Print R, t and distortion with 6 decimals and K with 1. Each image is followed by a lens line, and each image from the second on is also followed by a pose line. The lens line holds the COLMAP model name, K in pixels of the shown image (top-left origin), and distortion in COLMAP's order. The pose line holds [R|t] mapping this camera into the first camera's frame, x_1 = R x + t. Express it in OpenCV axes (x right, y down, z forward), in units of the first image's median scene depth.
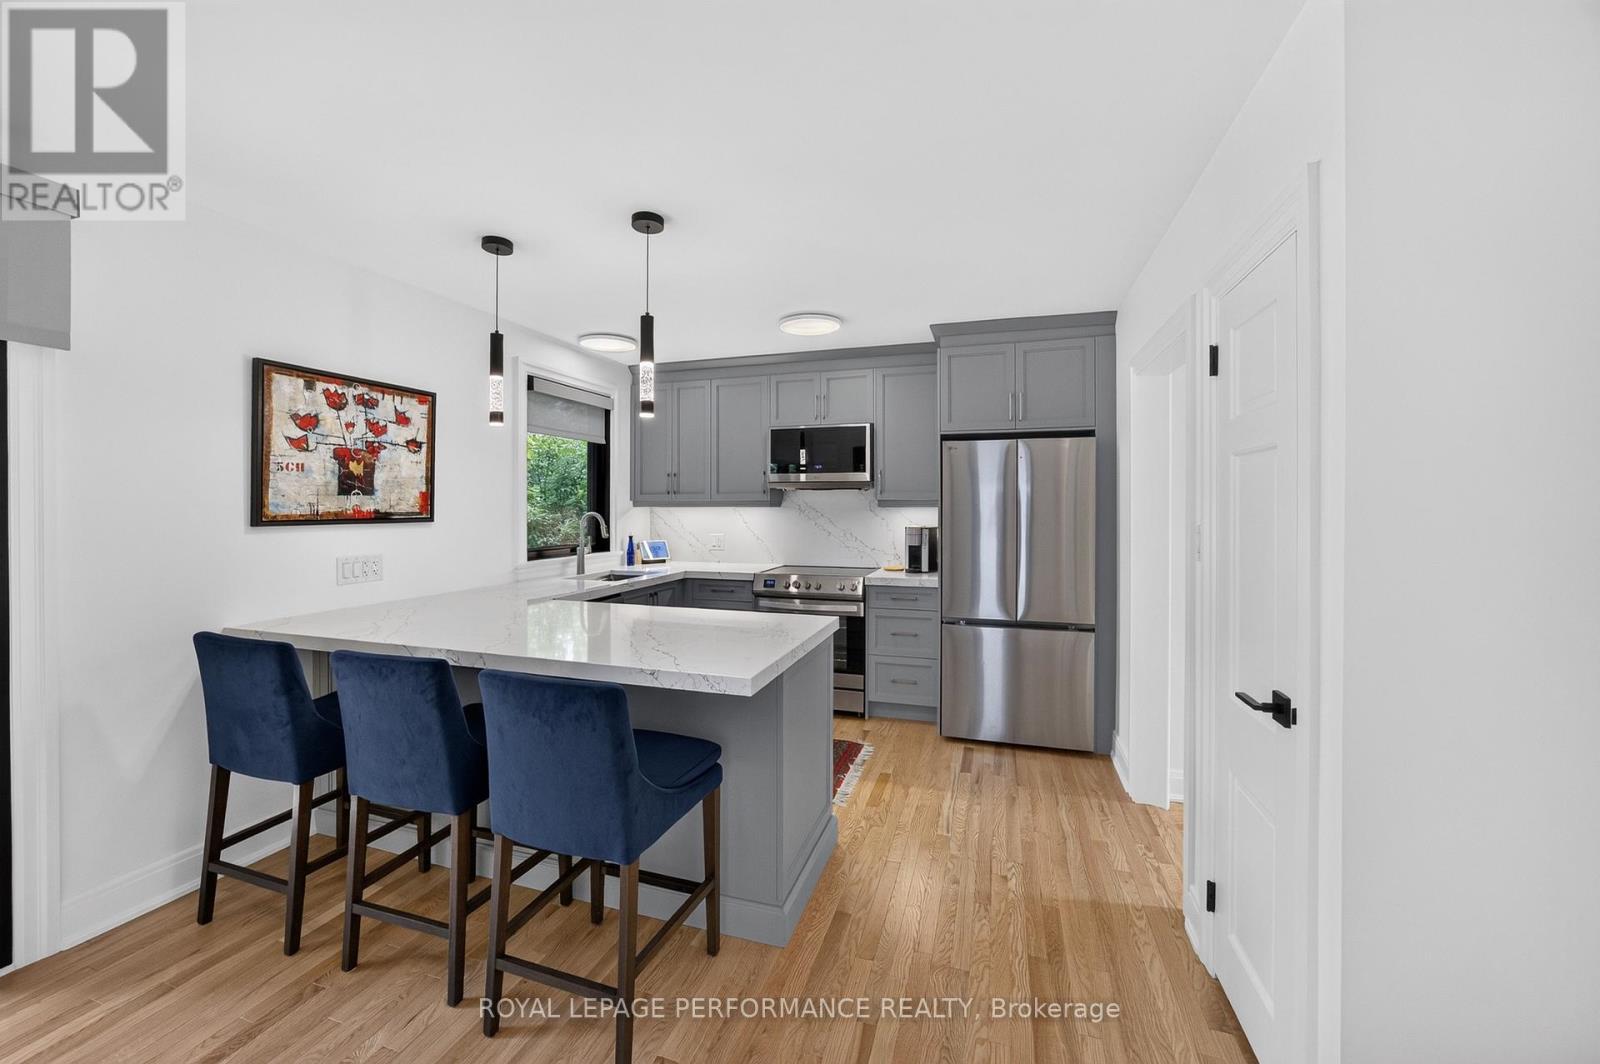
lens RADIAL K [[627.3, 0, 800.0], [0, 627.3, 532.0], [0, 0, 1]] dist [-0.012778, 0.000124]
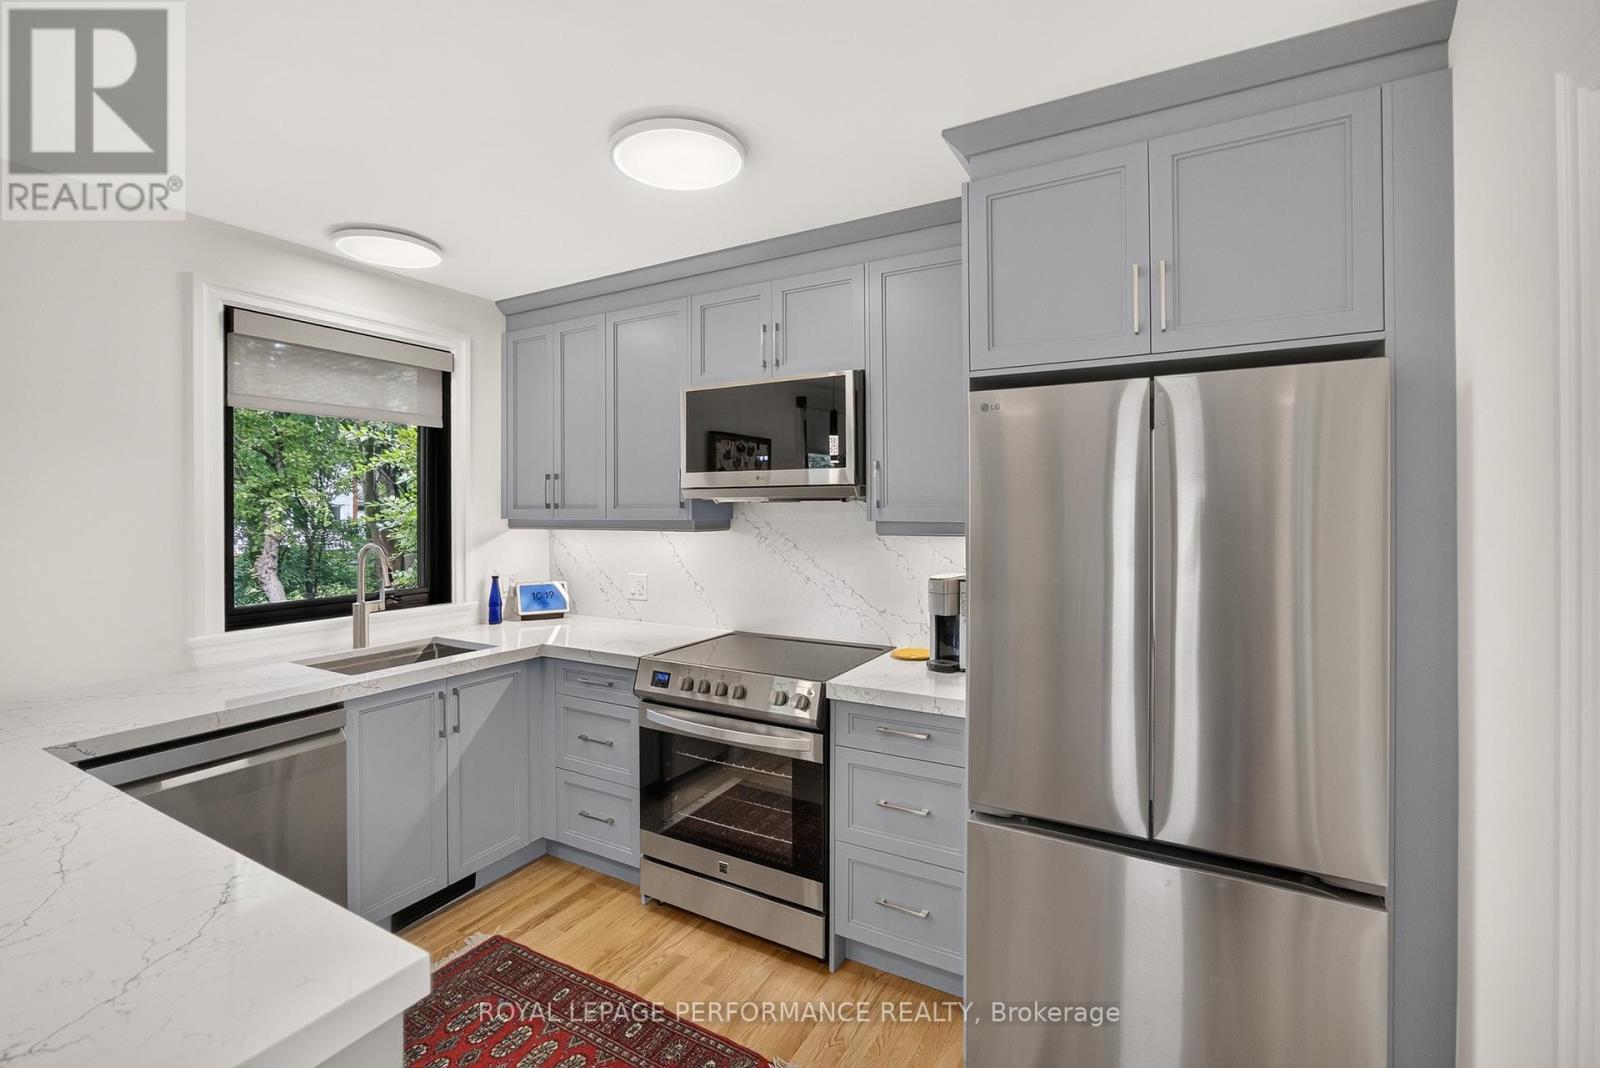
lens RADIAL K [[696.3, 0, 796.9], [0, 696.3, 529.5], [0, 0, 1]] dist [-0.002122, -0.000208]
pose [[0.975951, 0.003683, -0.217959, 0.252552], [-0.006021, 0.999931, -0.010063, -0.051931], [0.217907, 0.011134, 0.975906, 0.590521]]
